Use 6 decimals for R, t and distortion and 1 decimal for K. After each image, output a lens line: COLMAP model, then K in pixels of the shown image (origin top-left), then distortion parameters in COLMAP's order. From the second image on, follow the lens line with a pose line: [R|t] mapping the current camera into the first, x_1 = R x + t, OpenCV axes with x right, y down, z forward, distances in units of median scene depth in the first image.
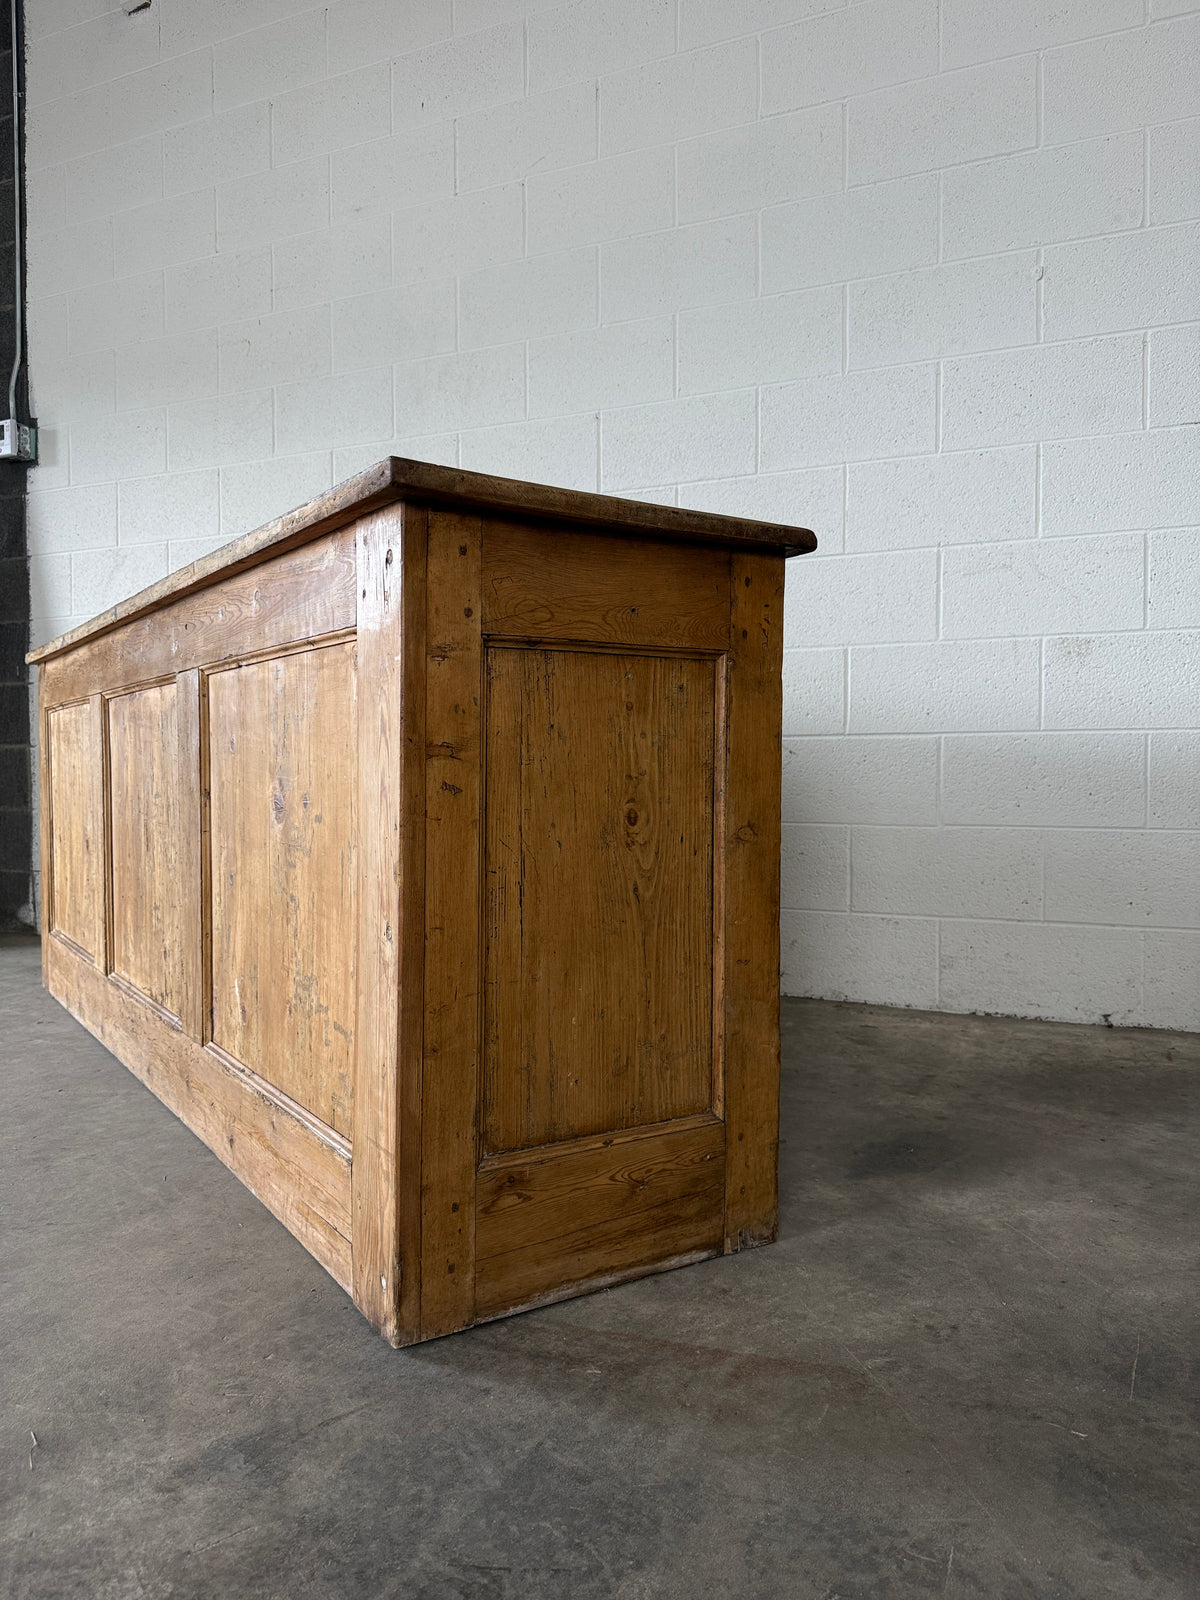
lens RADIAL K [[1148.4, 0, 600.0], [0, 1148.4, 800.0], [0, 0, 1]] dist [0.031920, -0.042019]
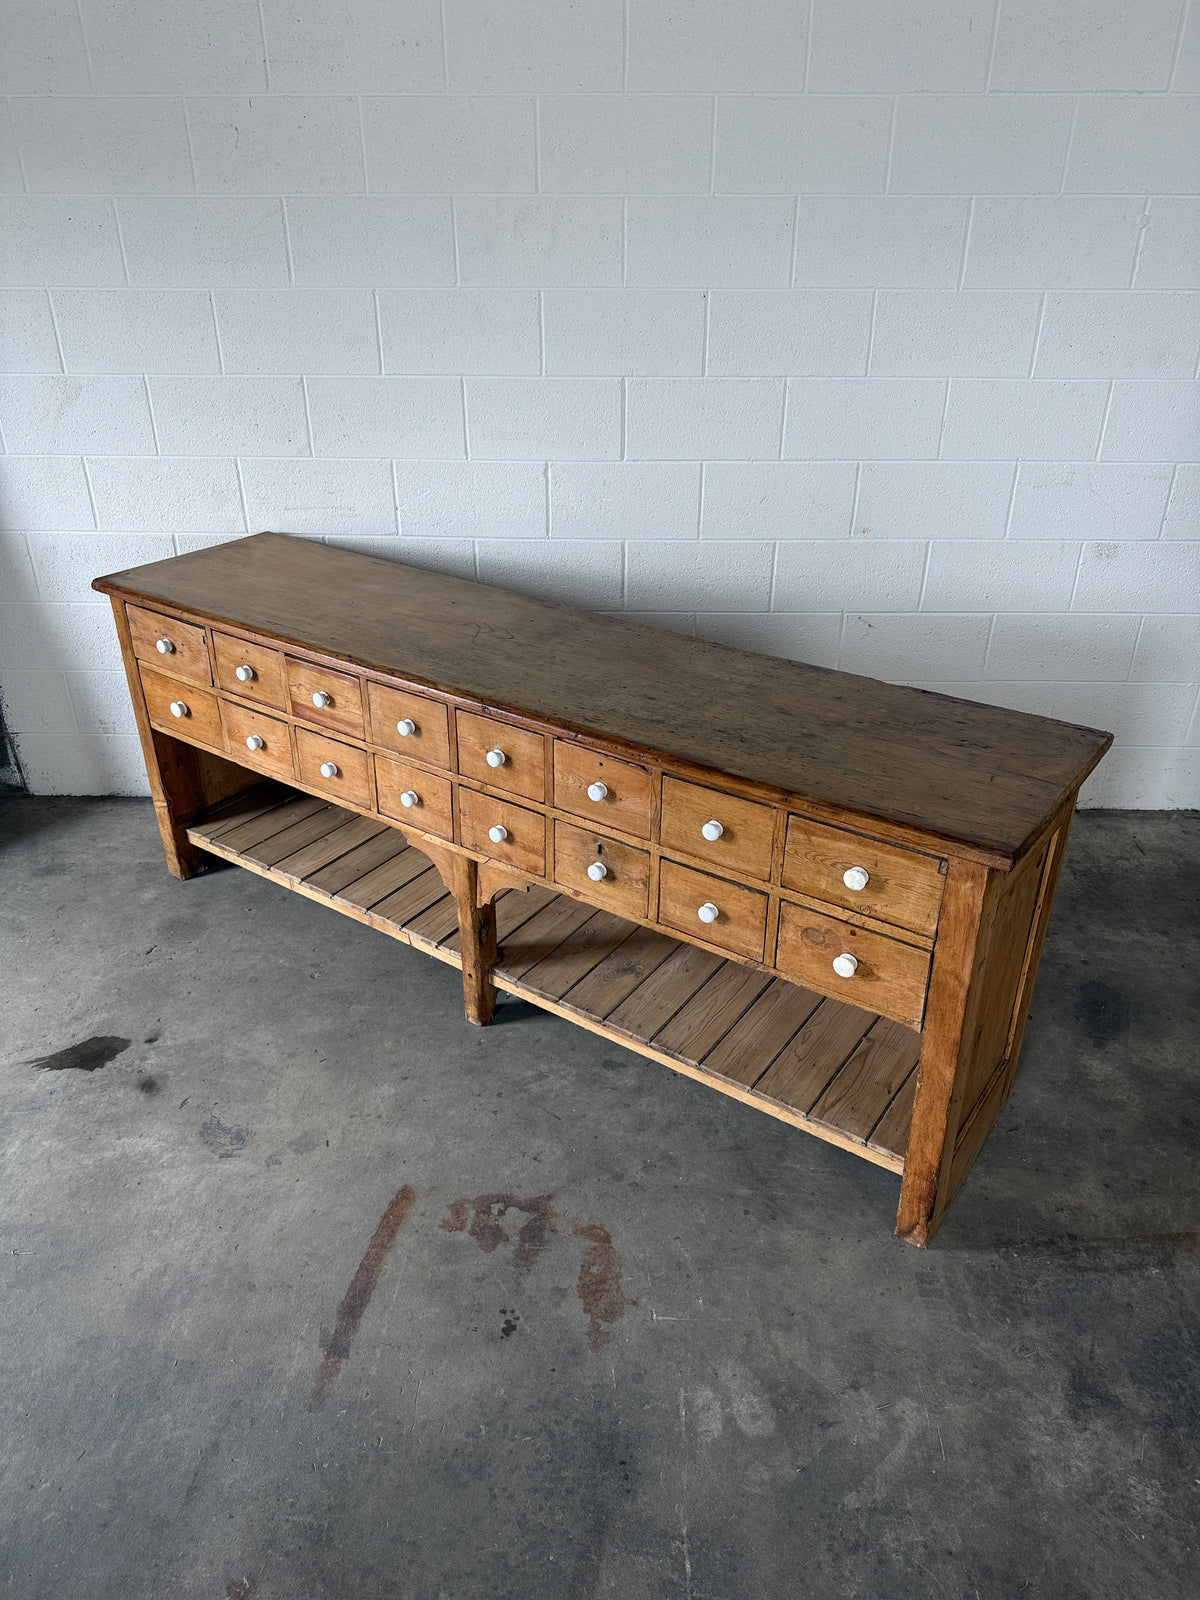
lens RADIAL K [[1141.8, 0, 601.1], [0, 1141.8, 800.9], [0, 0, 1]] dist [0.046577, -0.062161]
pose [[0.918764, -0.184597, 0.348994, -0.620592], [0.006967, 0.891403, 0.453158, -0.482382], [-0.394746, -0.413914, 0.820275, 0.059474]]
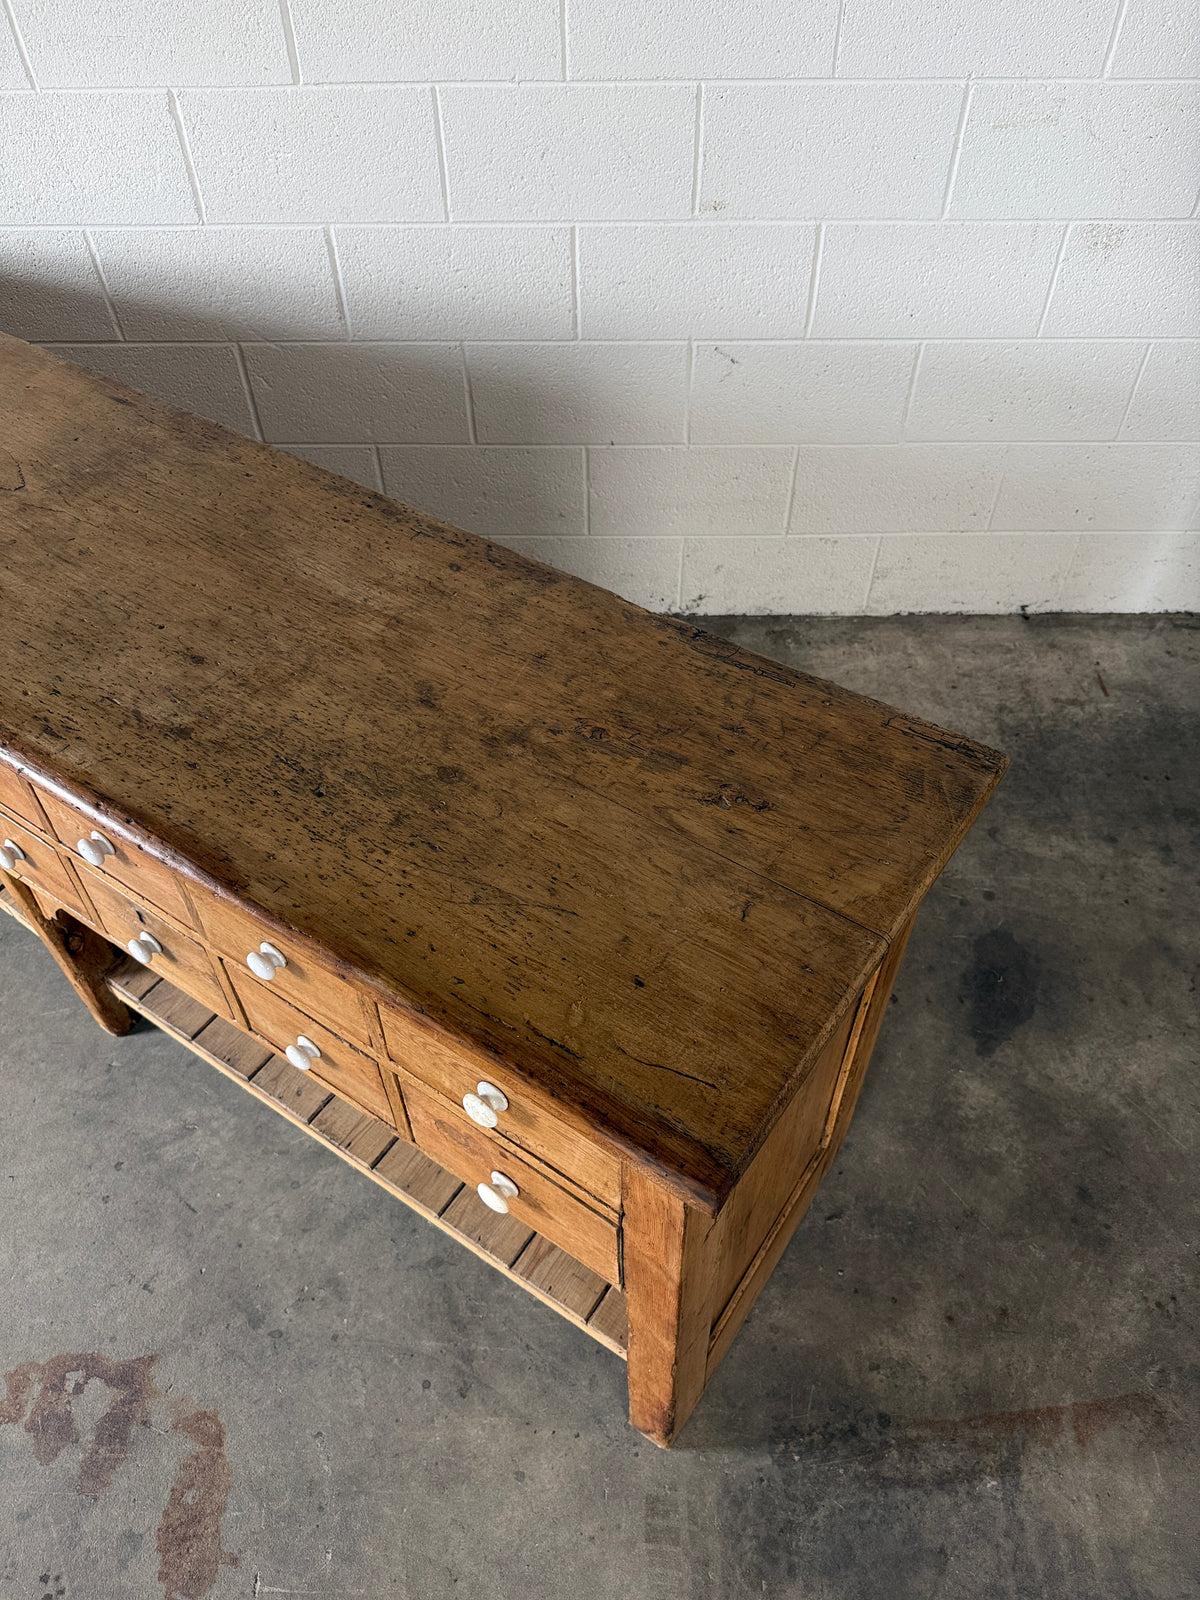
lens RADIAL K [[1135.5, 0, 596.8], [0, 1135.5, 807.1], [0, 0, 1]] dist [0.039759, -0.059956]
pose [[0.915998, -0.306991, 0.258273, -0.237875], [0.022348, 0.681824, 0.731175, -0.458921], [-0.400561, -0.663983, 0.631410, 0.398432]]
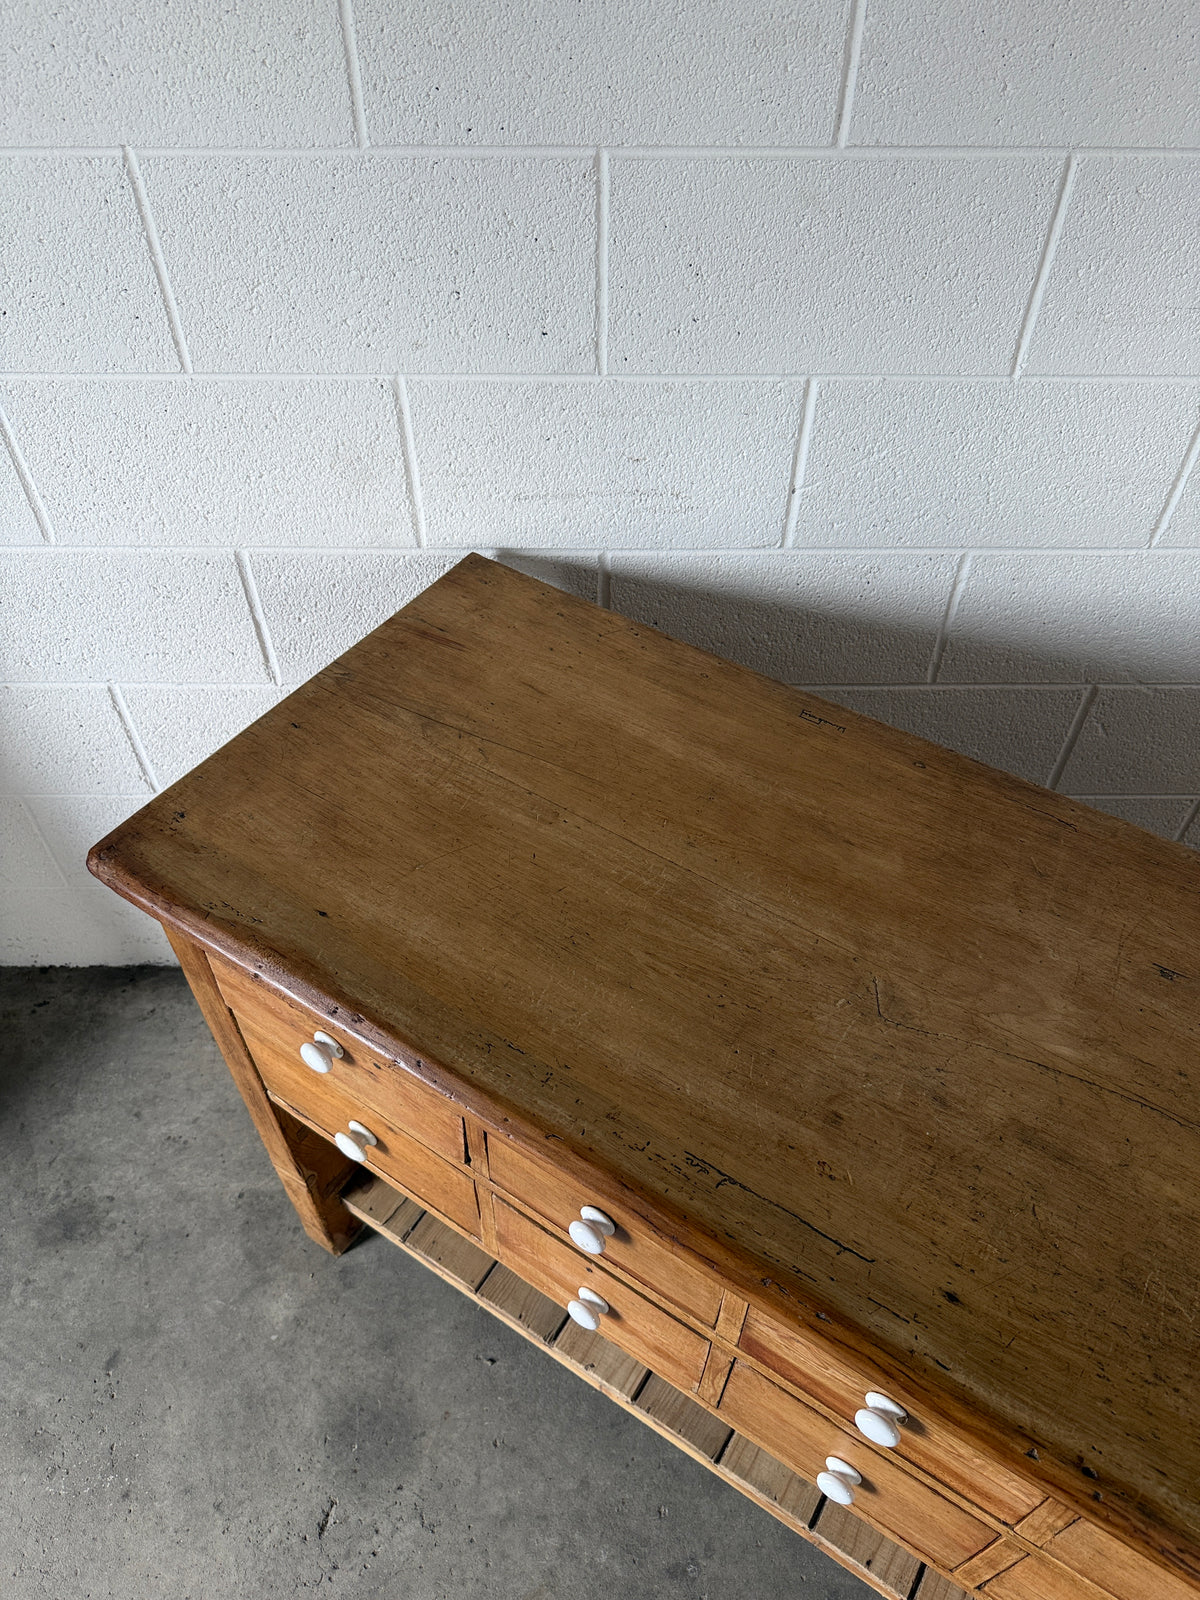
lens RADIAL K [[1135.5, 0, 596.8], [0, 1135.5, 807.1], [0, 0, 1]] dist [0.039759, -0.059956]
pose [[0.905976, -0.309662, 0.288646, -0.593372], [0.003519, 0.687334, 0.726333, -0.466782], [-0.423314, -0.657025, 0.623798, 0.990437]]
